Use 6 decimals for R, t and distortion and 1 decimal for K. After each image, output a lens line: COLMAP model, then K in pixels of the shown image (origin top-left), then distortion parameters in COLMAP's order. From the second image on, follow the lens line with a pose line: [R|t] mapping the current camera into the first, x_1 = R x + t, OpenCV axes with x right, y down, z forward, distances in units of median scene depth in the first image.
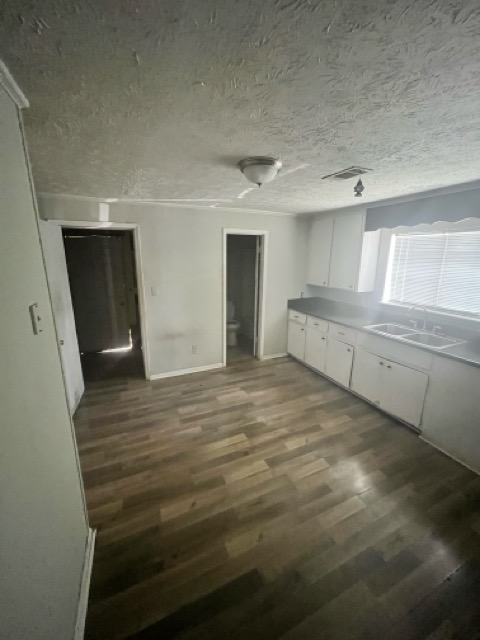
lens RADIAL K [[269.5, 0, 254.7], [0, 269.5, 320.3], [0, 0, 1]] dist [0.000039, -0.000235]
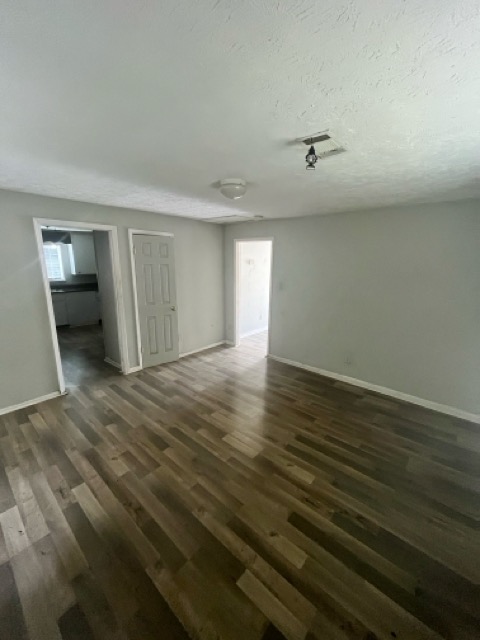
lens RADIAL K [[257.8, 0, 239.4], [0, 257.8, 318.6], [0, 0, 1]] dist [-0.002098, -0.000904]
pose [[-0.399270, -0.213626, 0.891598, -4.057643], [0.197868, 0.929481, 0.311310, -1.347104], [-0.895227, 0.300716, -0.328844, 5.452831]]
